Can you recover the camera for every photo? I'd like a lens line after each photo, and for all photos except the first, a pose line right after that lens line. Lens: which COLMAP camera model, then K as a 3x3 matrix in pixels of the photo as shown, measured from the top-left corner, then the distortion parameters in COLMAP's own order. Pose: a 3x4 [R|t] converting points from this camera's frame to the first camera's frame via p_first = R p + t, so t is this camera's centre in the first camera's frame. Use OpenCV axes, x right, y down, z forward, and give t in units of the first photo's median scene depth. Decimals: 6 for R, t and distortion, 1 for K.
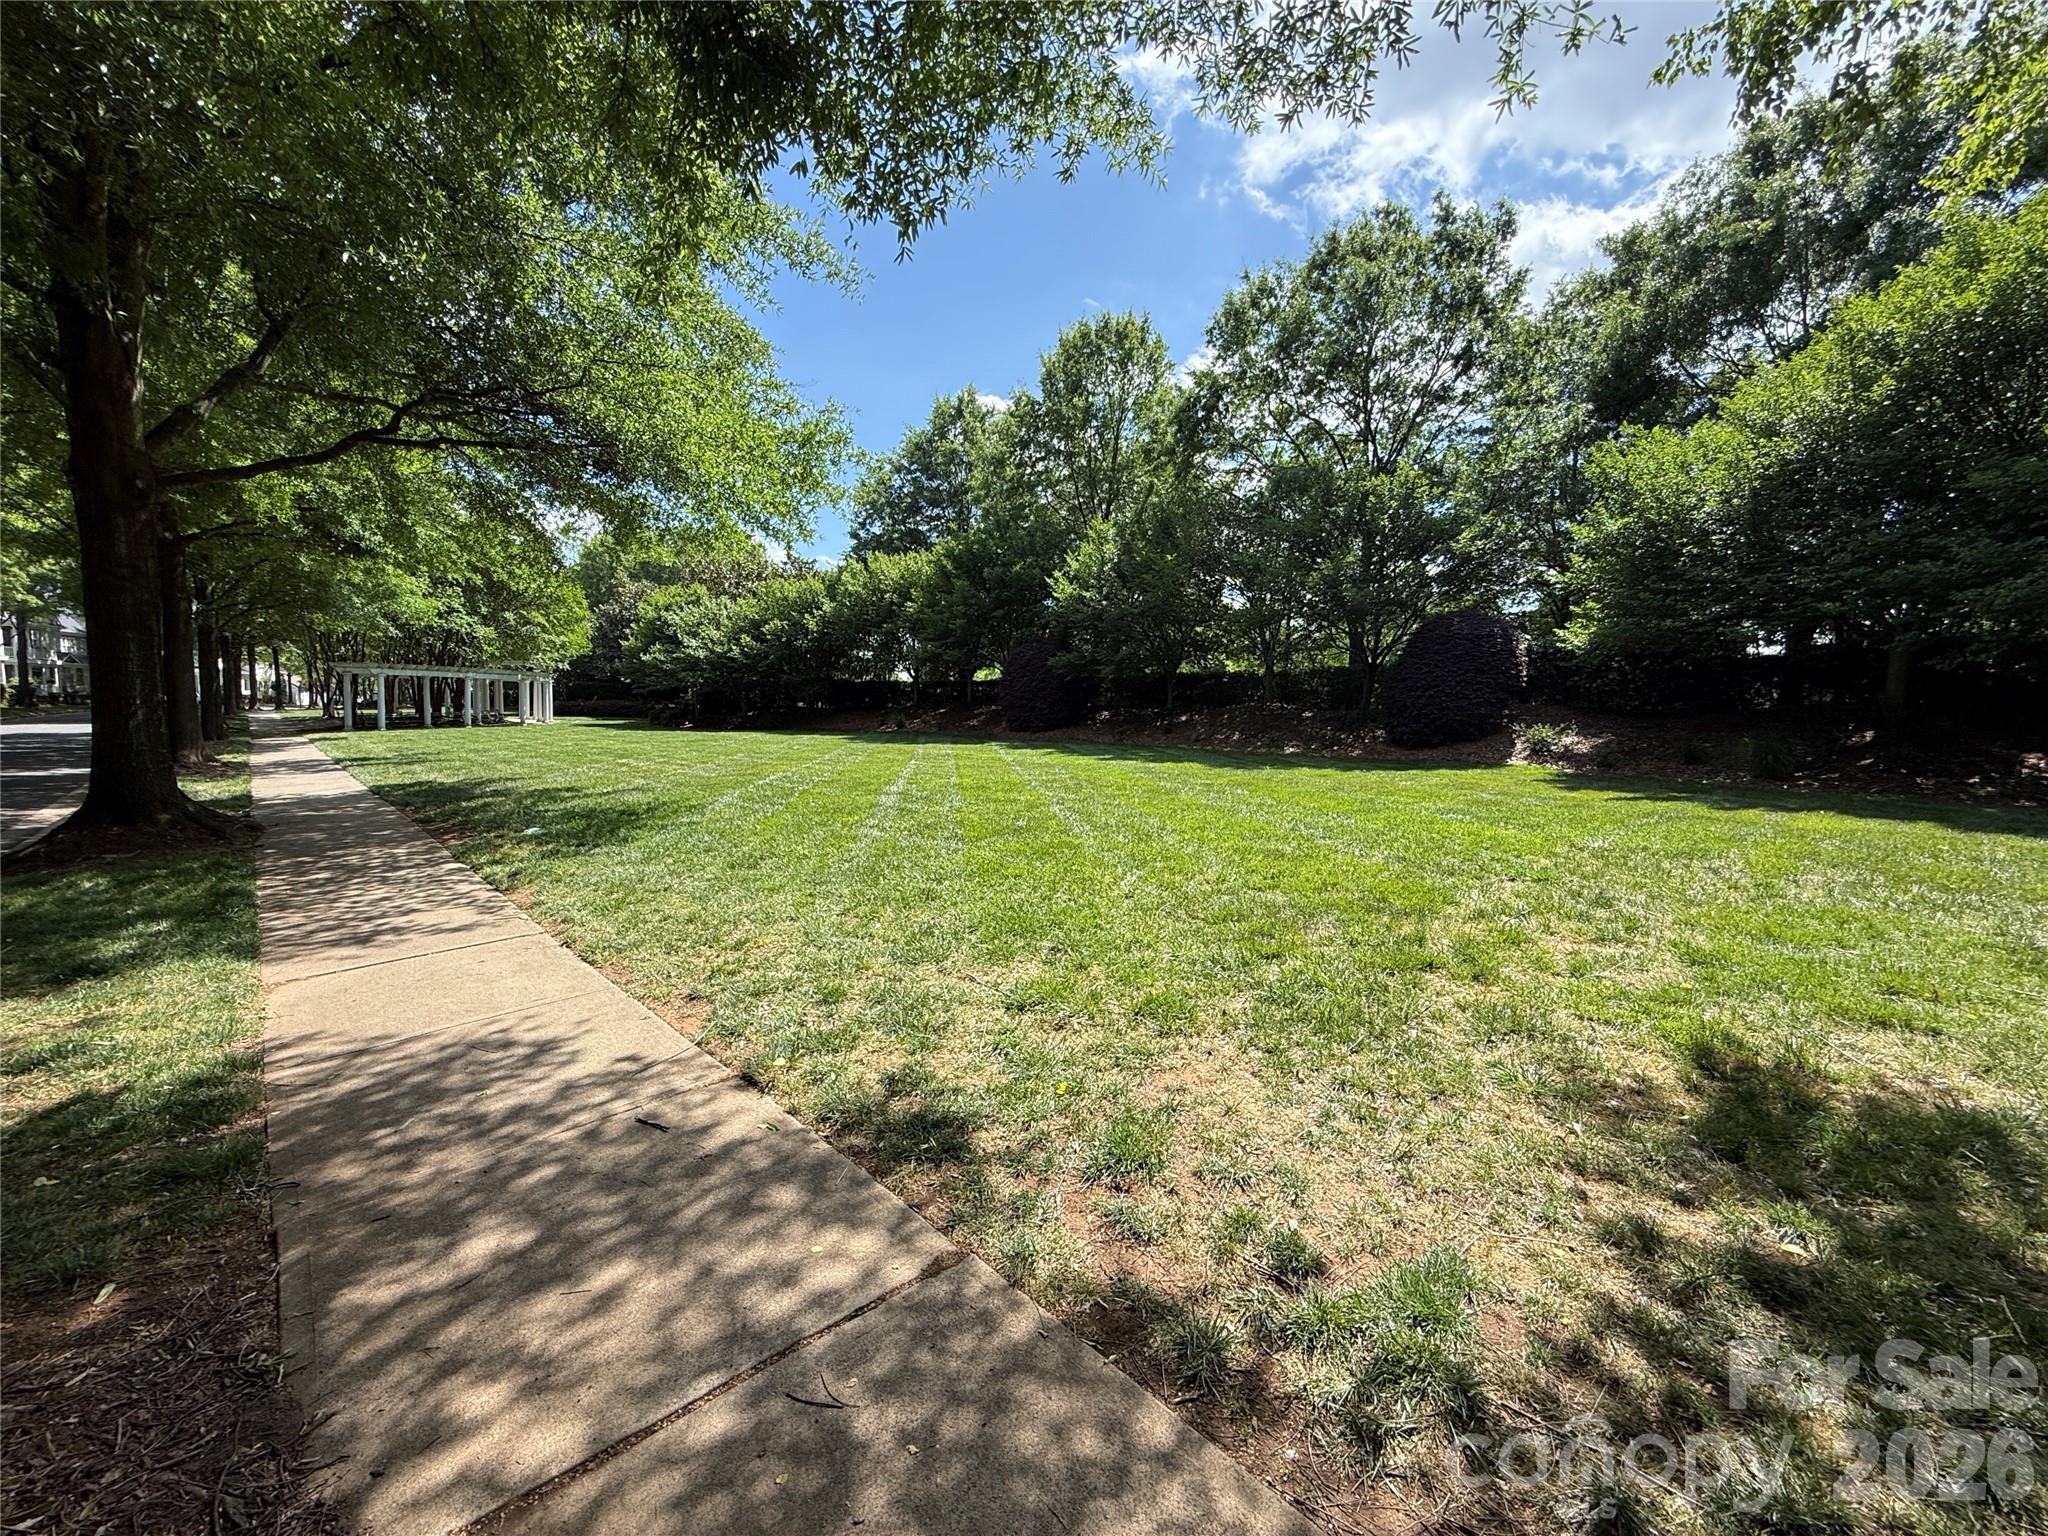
lens RADIAL K [[819.4, 0, 1015.4], [0, 819.4, 767.1], [0, 0, 1]] dist [0.001311, 0.000203]
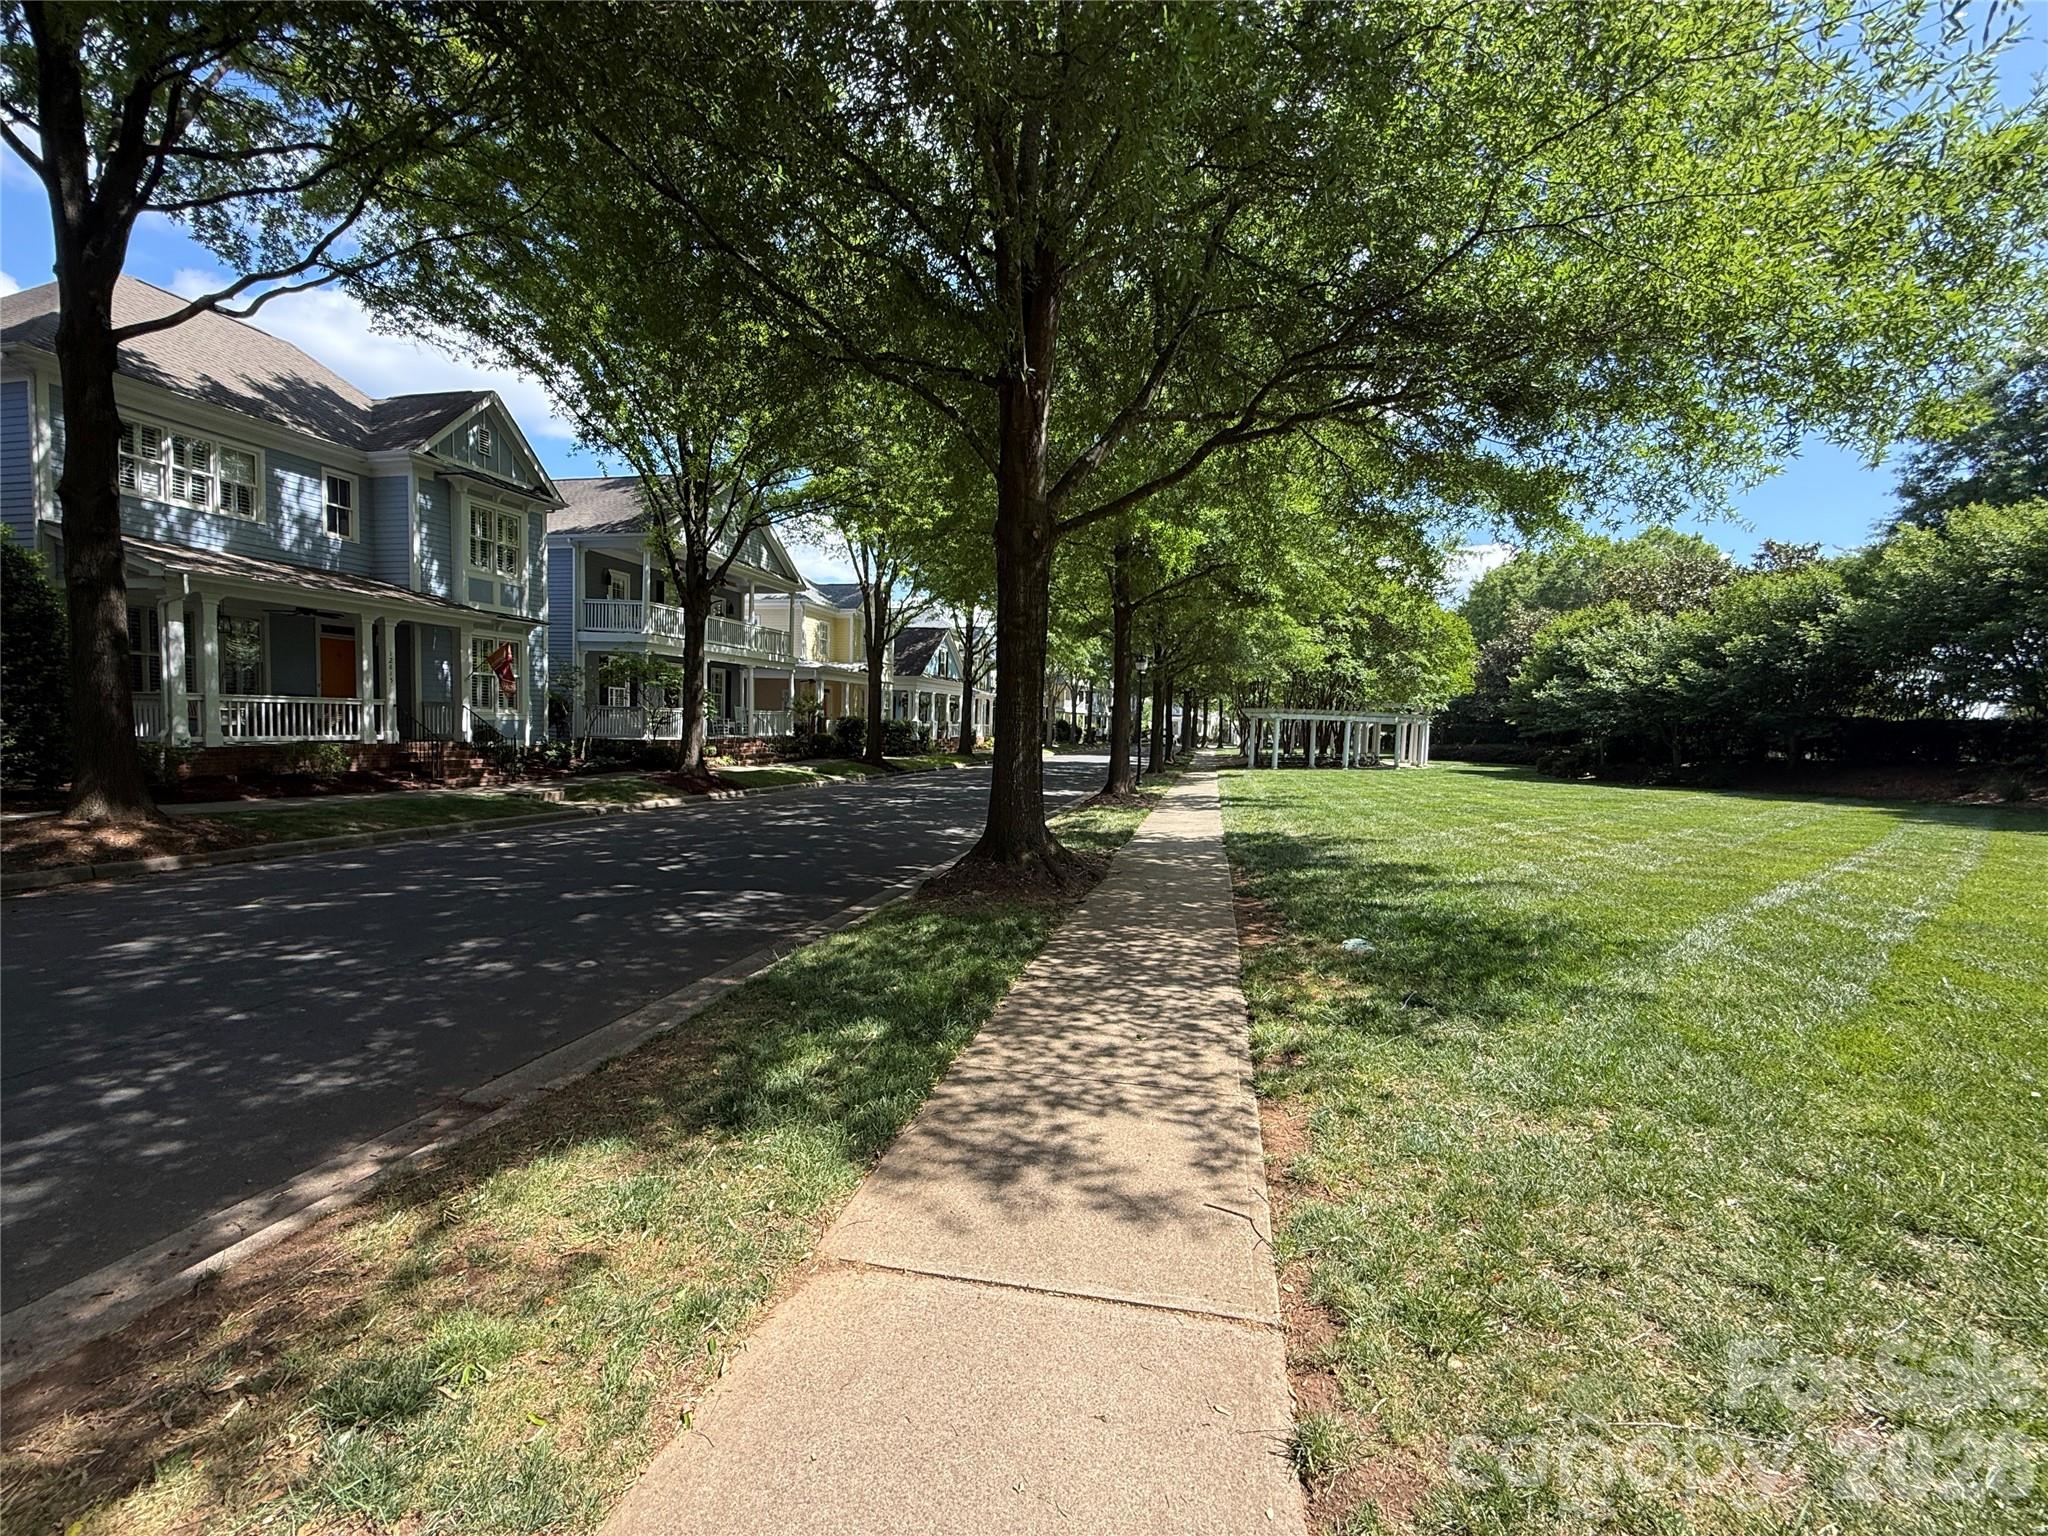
lens RADIAL K [[819.4, 0, 1015.4], [0, 819.4, 767.1], [0, 0, 1]] dist [0.001311, 0.000203]
pose [[0.553349, 0.037190, -0.832119, -0.046395], [-0.080282, 0.996733, -0.008840, -0.009194], [0.829071, 0.071696, 0.554527, 0.094740]]
